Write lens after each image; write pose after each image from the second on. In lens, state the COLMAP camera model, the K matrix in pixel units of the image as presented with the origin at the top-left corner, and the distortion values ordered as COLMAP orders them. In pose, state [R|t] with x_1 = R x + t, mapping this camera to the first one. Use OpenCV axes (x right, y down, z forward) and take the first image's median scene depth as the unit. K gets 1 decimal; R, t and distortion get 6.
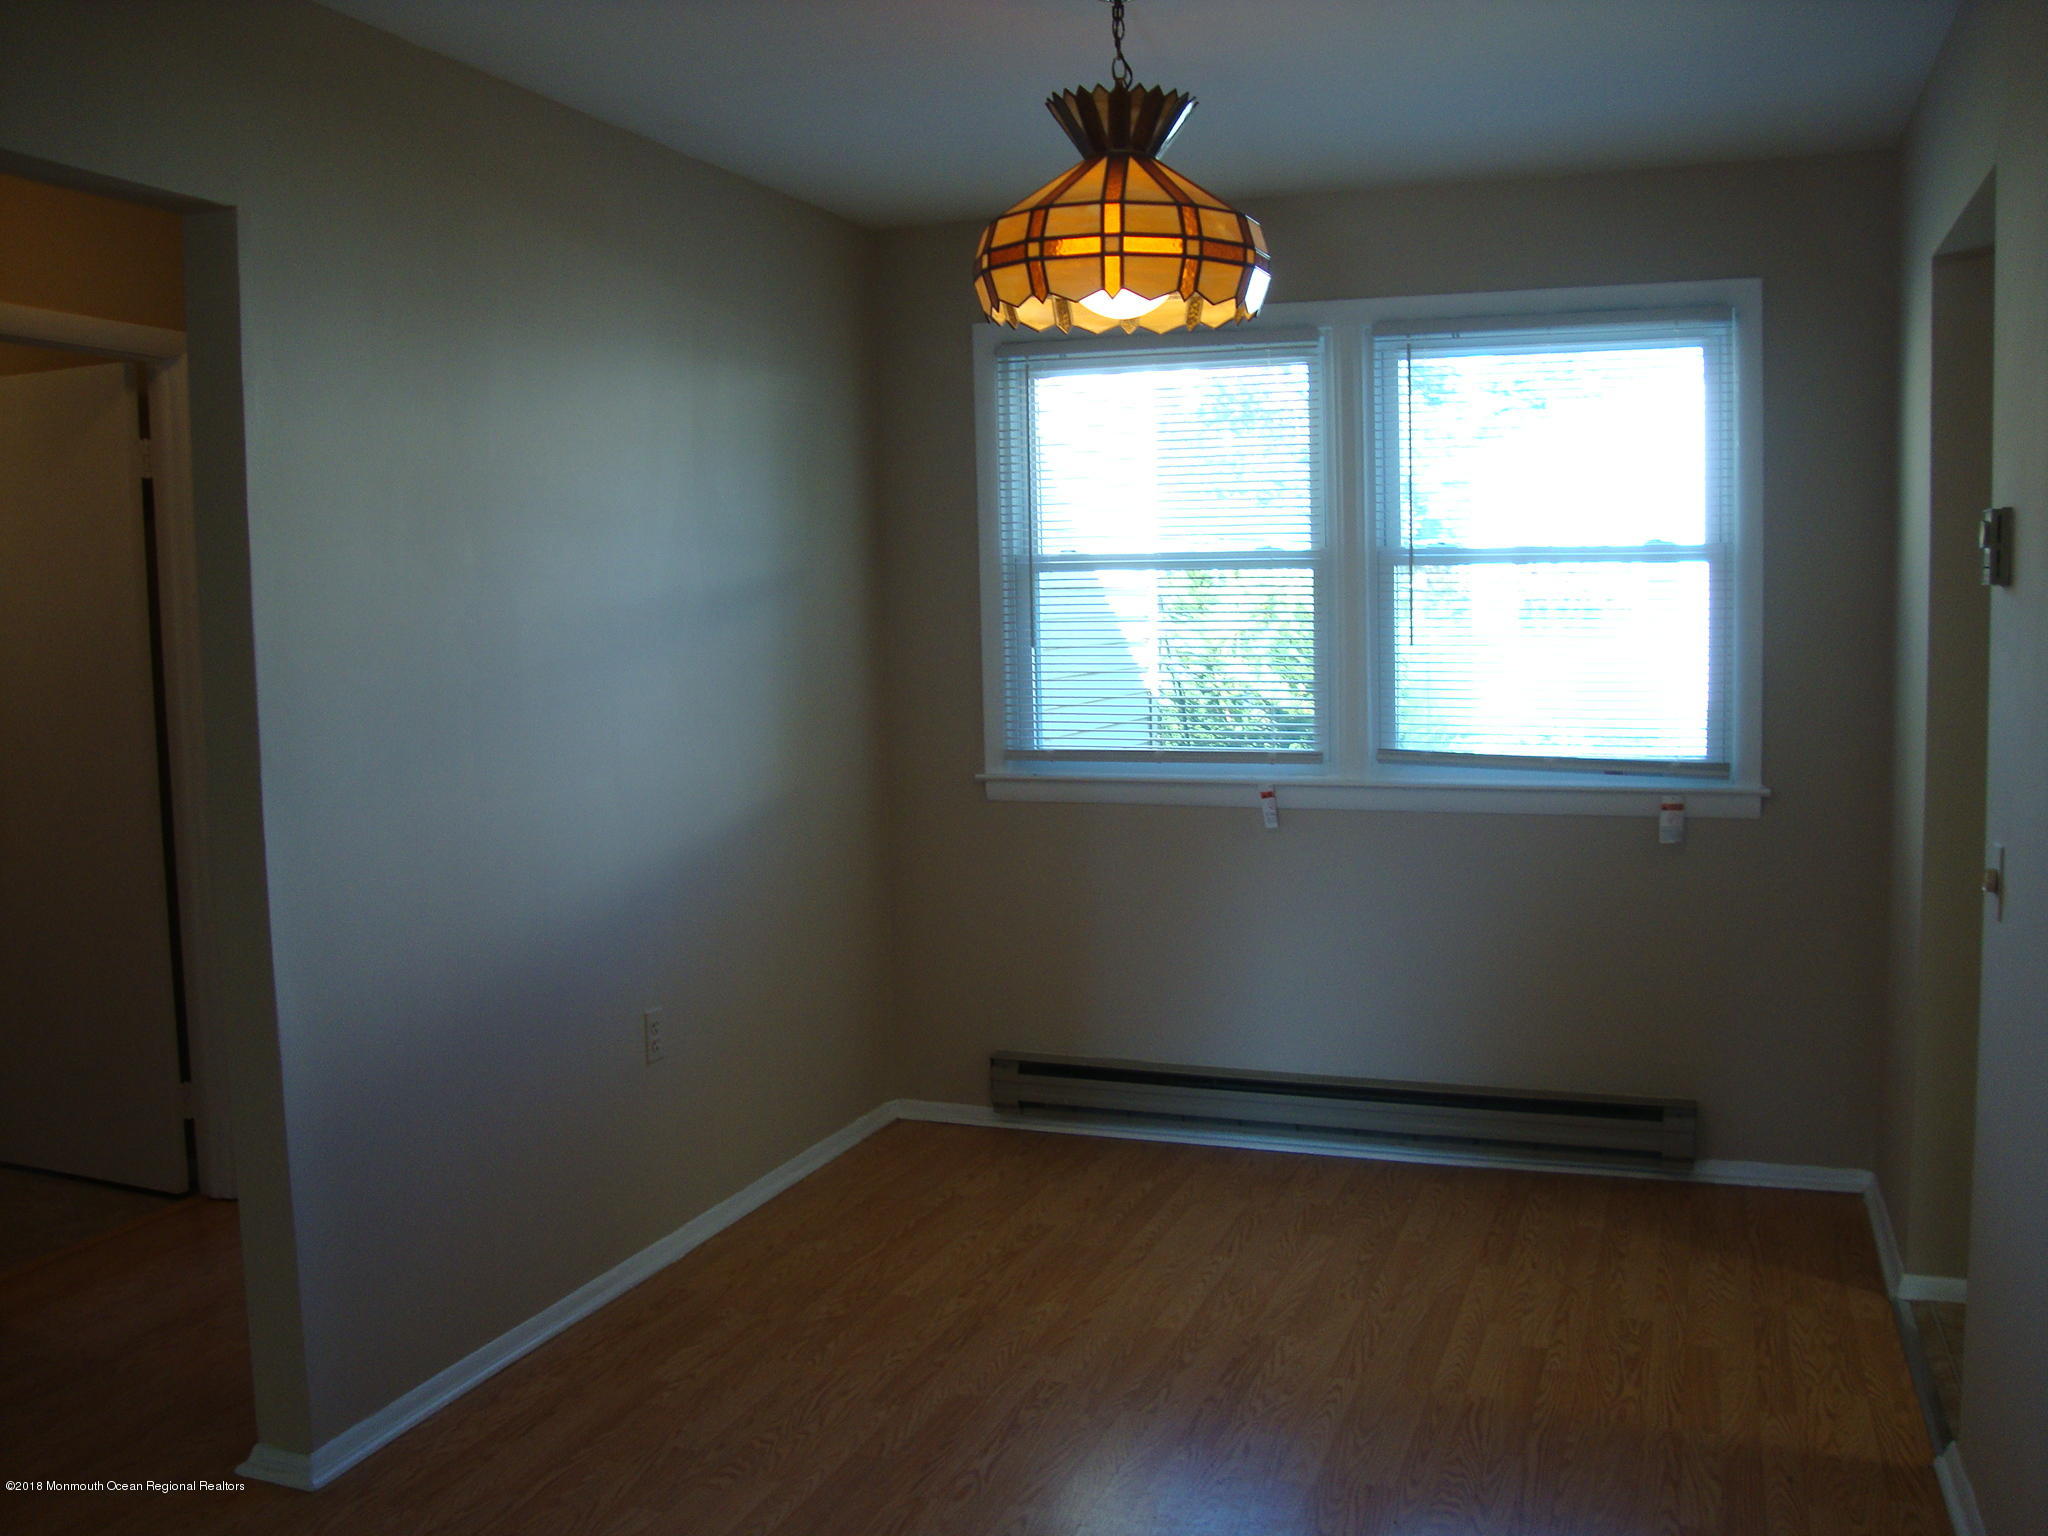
lens RADIAL K [[1798.3, 0, 1024.0], [0, 1798.3, 768.0], [0, 0, 1]] dist [-0.098067, -0.001232]
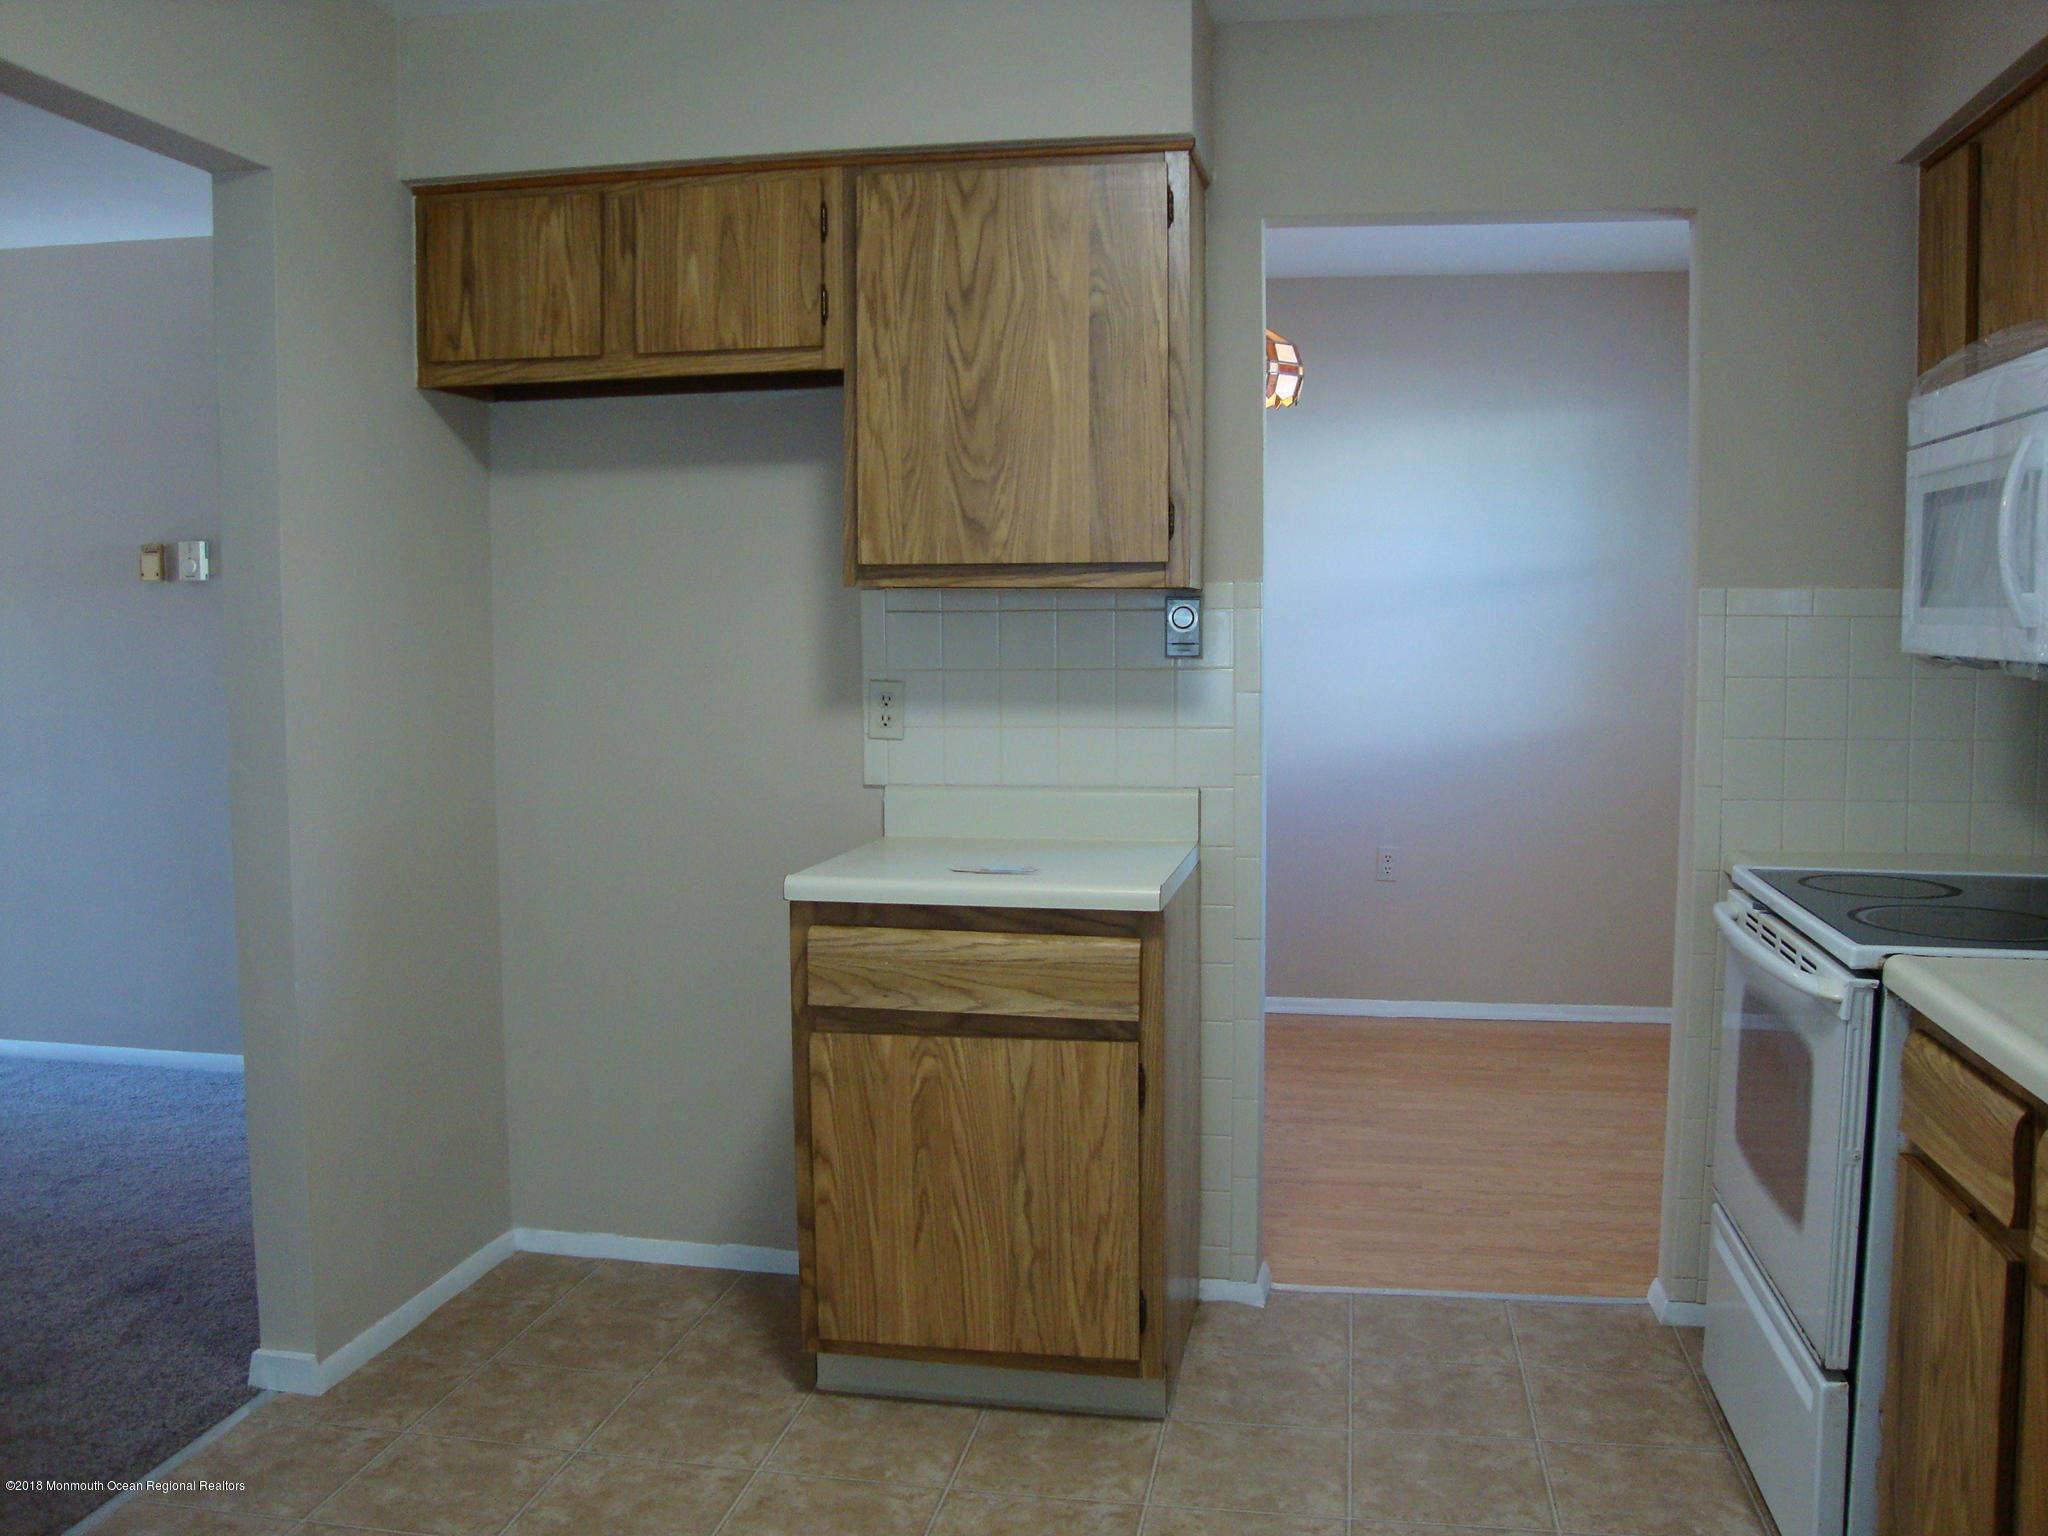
lens RADIAL K [[1798.3, 0, 1024.0], [0, 1798.3, 768.0], [0, 0, 1]] dist [-0.098067, -0.001232]
pose [[0.213351, 0.123341, -0.969159, 1.329474], [-0.079884, 0.990879, 0.108520, -0.082109], [0.973704, 0.054268, 0.221258, 0.382645]]
